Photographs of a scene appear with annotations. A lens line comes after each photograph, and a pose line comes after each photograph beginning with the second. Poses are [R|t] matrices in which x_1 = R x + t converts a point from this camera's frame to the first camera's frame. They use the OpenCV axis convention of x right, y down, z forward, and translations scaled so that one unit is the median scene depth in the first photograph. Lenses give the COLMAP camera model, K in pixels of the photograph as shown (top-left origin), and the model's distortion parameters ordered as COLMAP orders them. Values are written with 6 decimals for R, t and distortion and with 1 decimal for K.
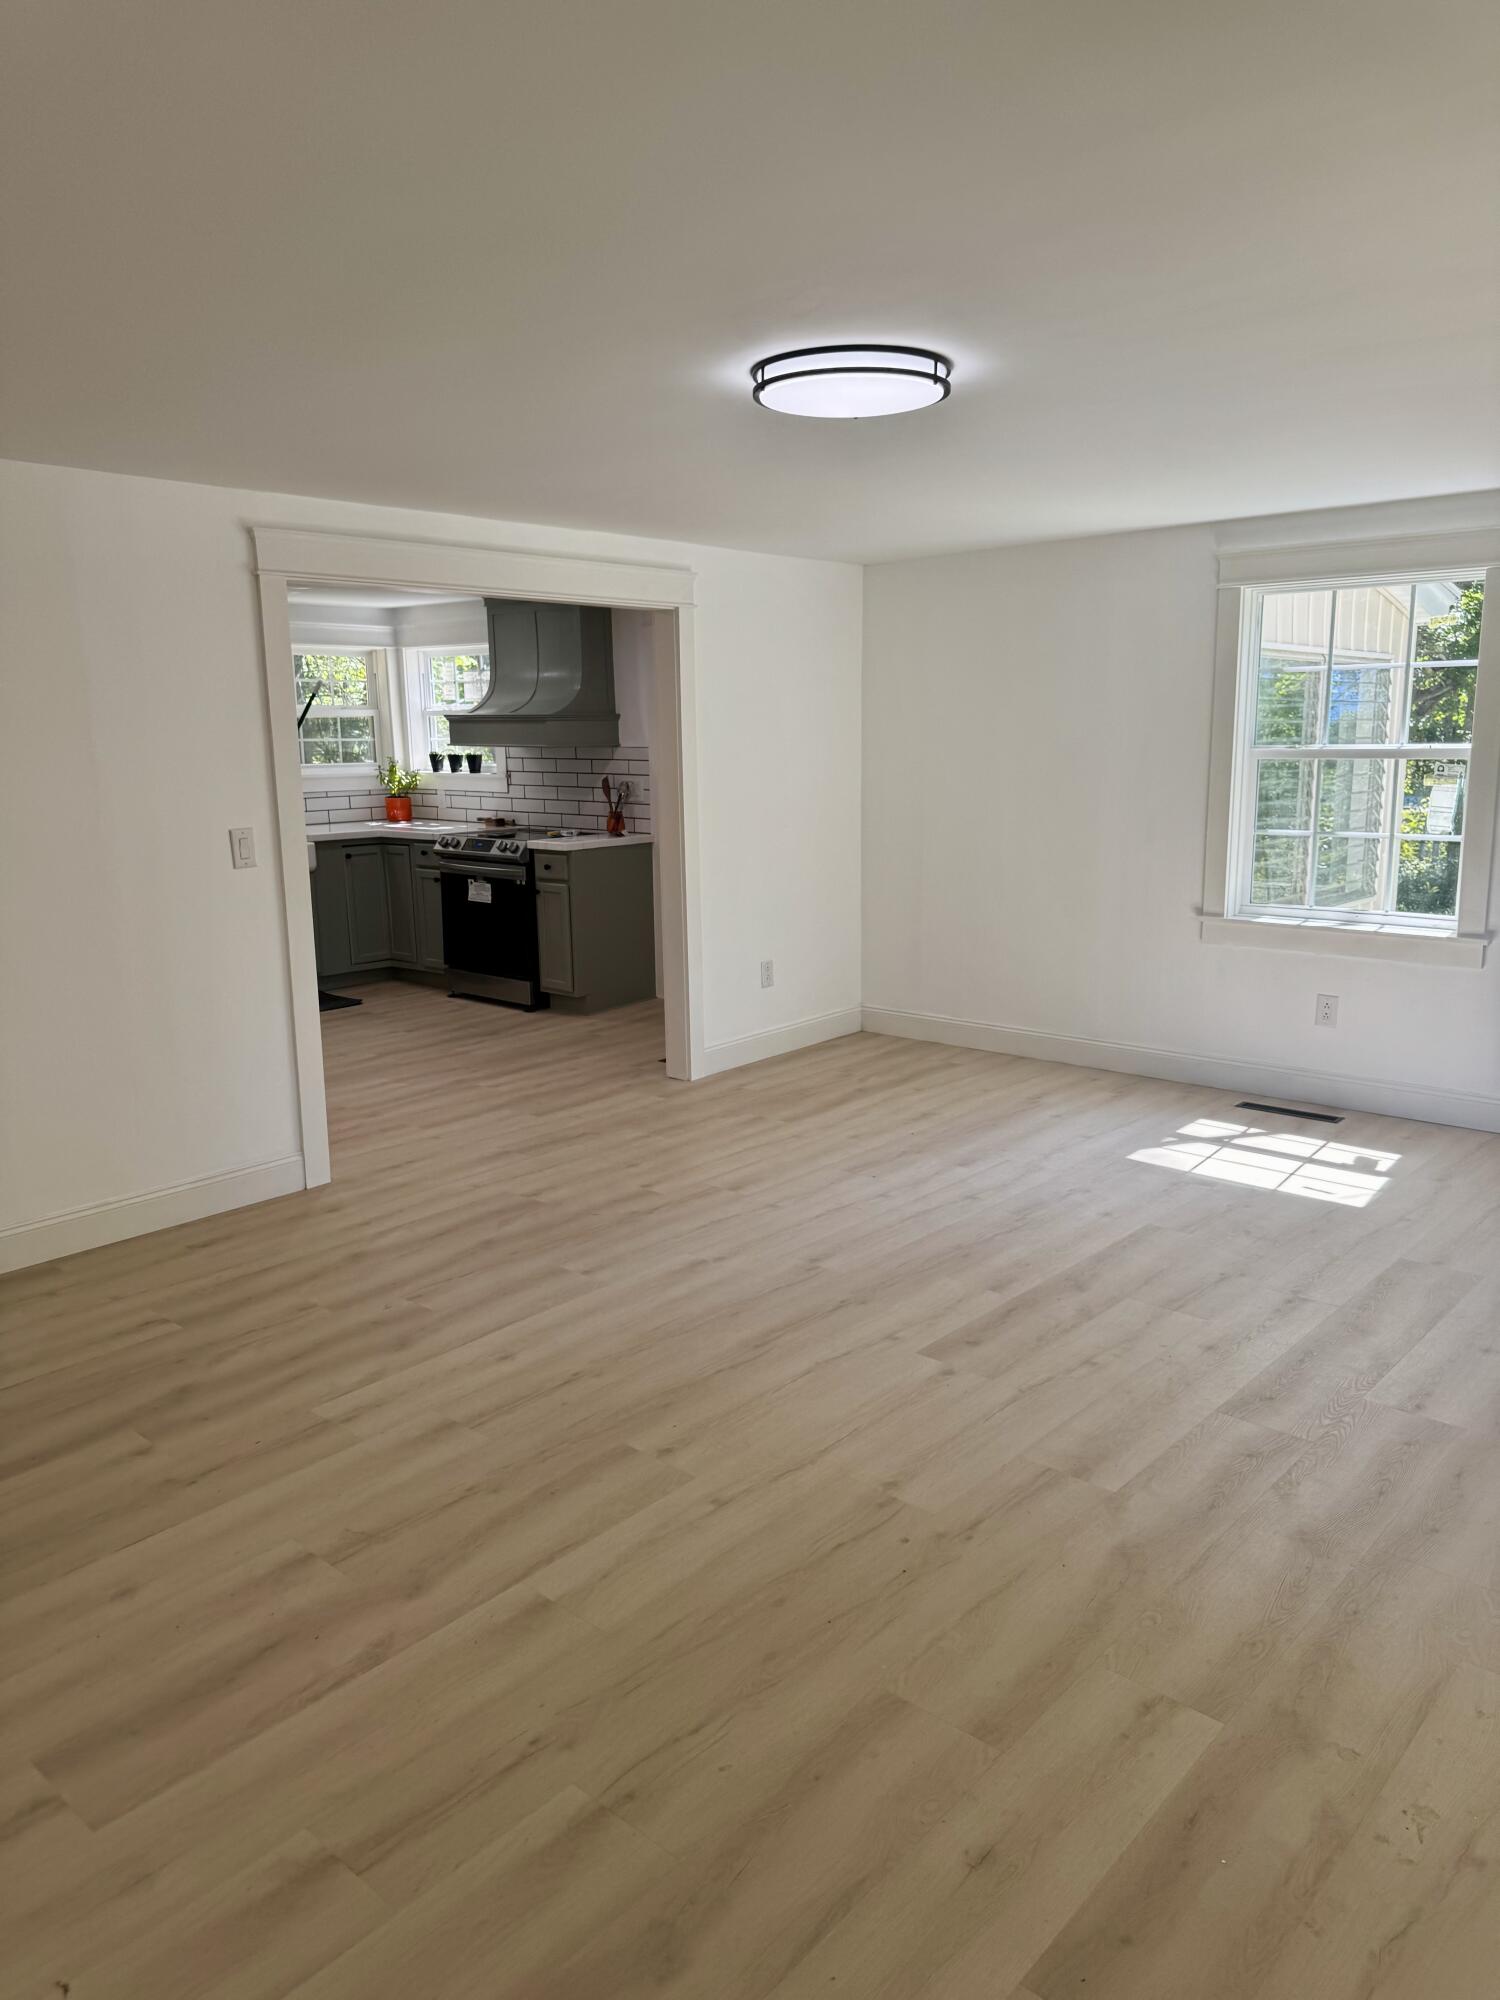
lens RADIAL K [[1410.2, 0, 769.0], [0, 1410.2, 999.3], [0, 0, 1]] dist [0.051755, -0.069892]
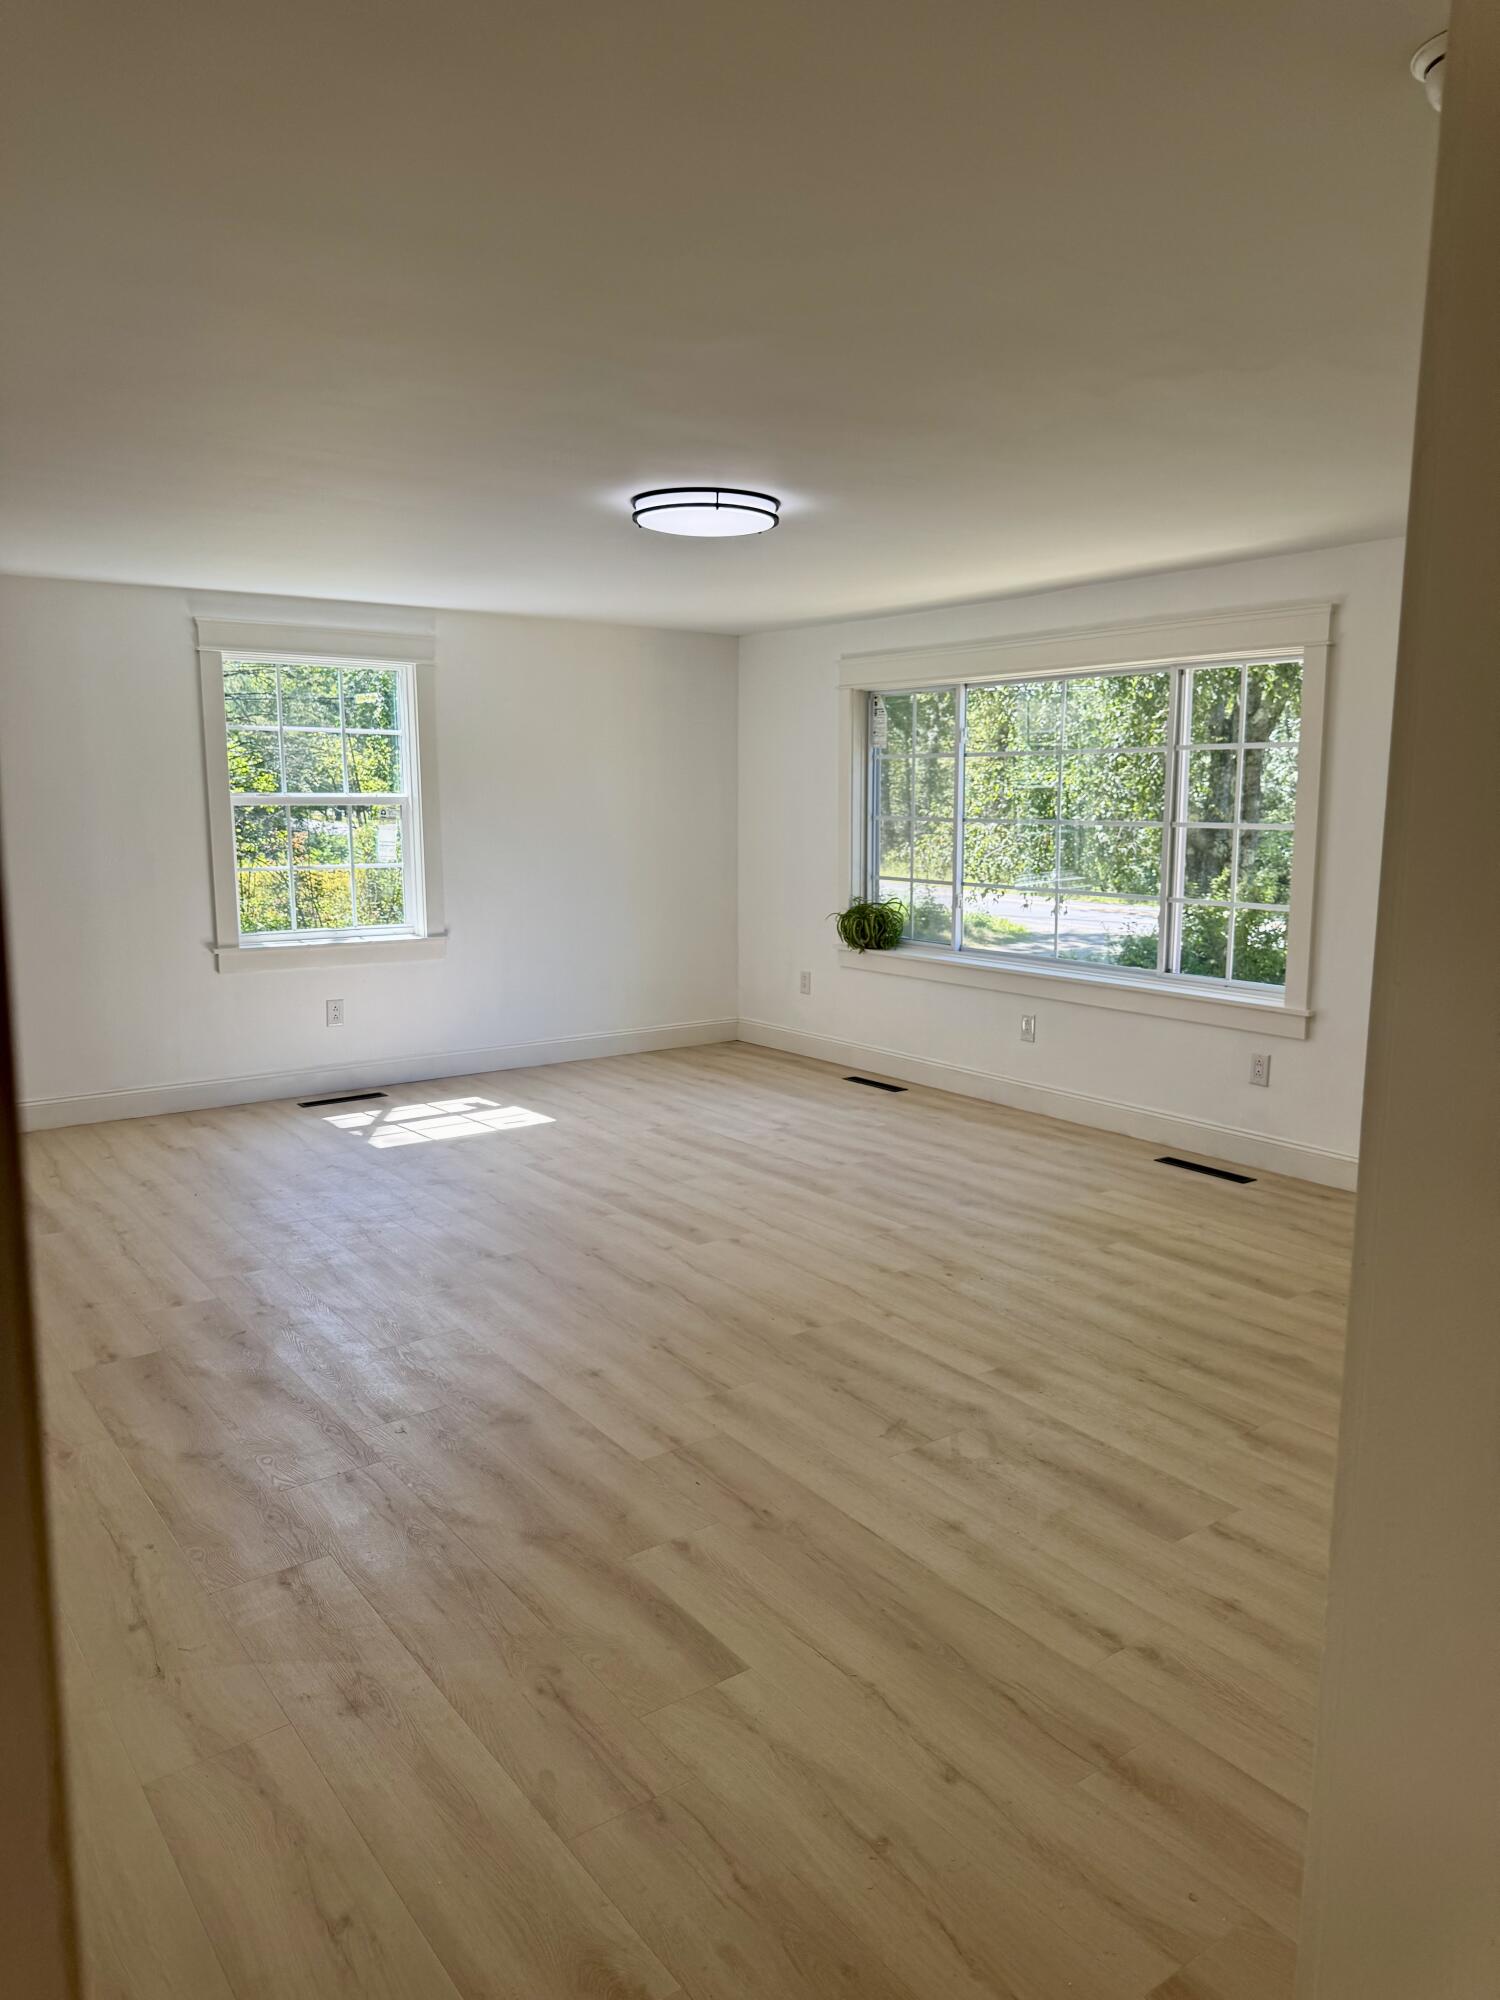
lens RADIAL K [[1410.2, 0, 757.4], [0, 1410.2, 983.8], [0, 0, 1]] dist [0.051755, -0.069892]
pose [[0.214092, -0.123868, 0.968928, -1.118422], [0.186467, 0.978869, 0.083938, -0.081854], [-0.958851, 0.162702, 0.232666, 0.618937]]
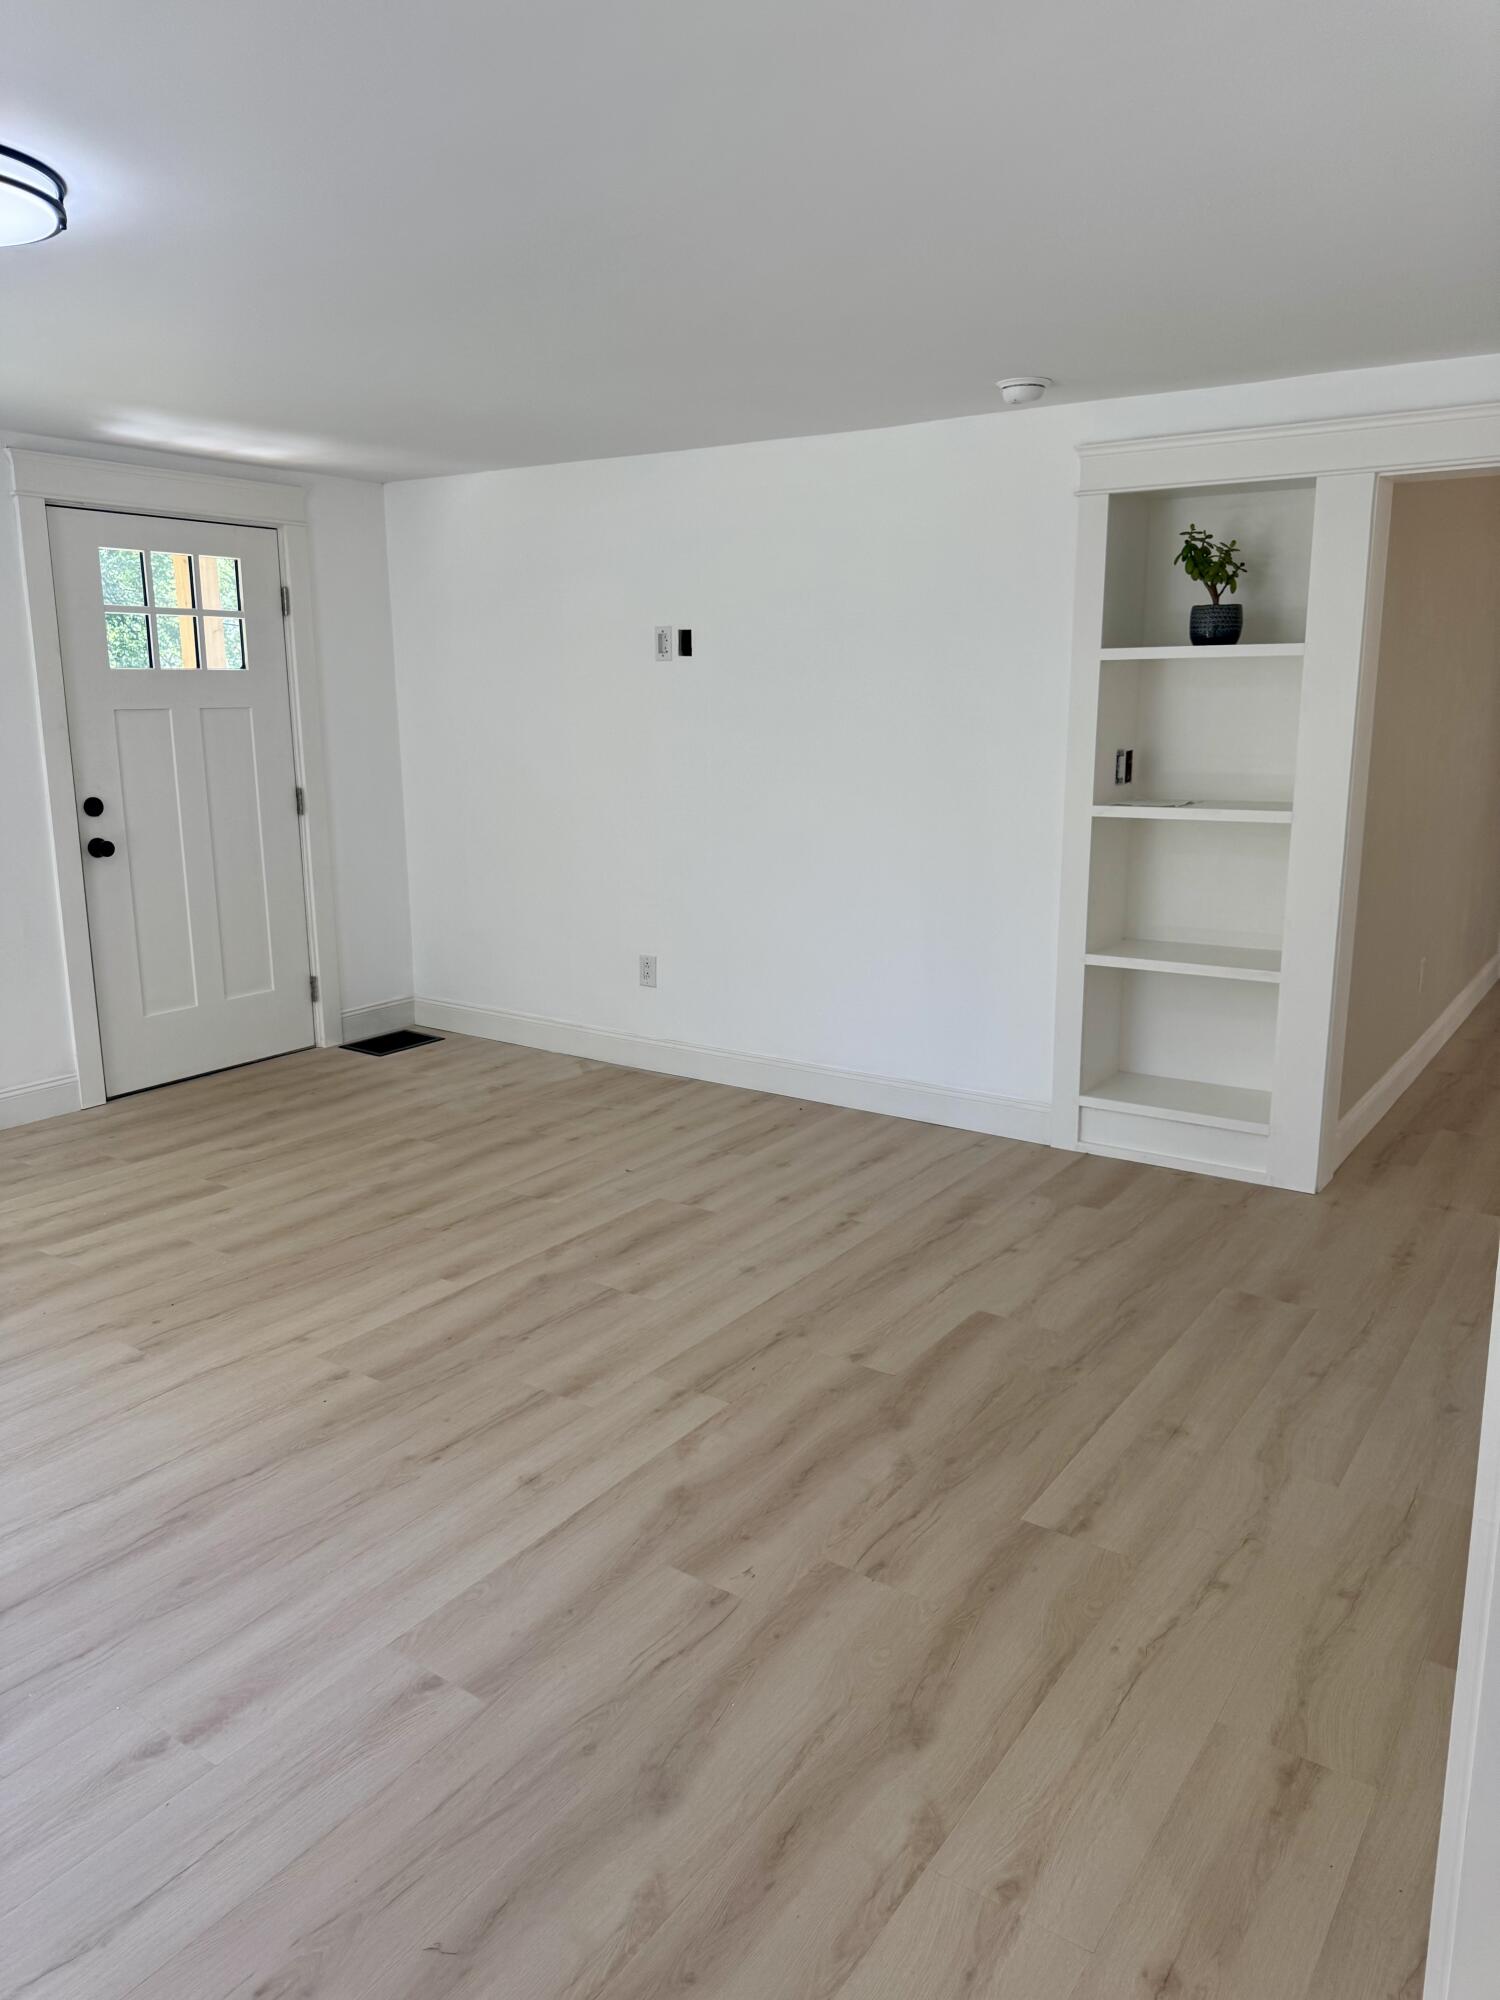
lens RADIAL K [[1410.2, 0, 745.9], [0, 1410.2, 999.3], [0, 0, 1]] dist [0.051755, -0.069892]
pose [[-0.993659, 0.046771, -0.102244, -0.238749], [0.001095, 0.913355, 0.407163, -0.301621], [0.112429, 0.404469, -0.907615, 1.629793]]
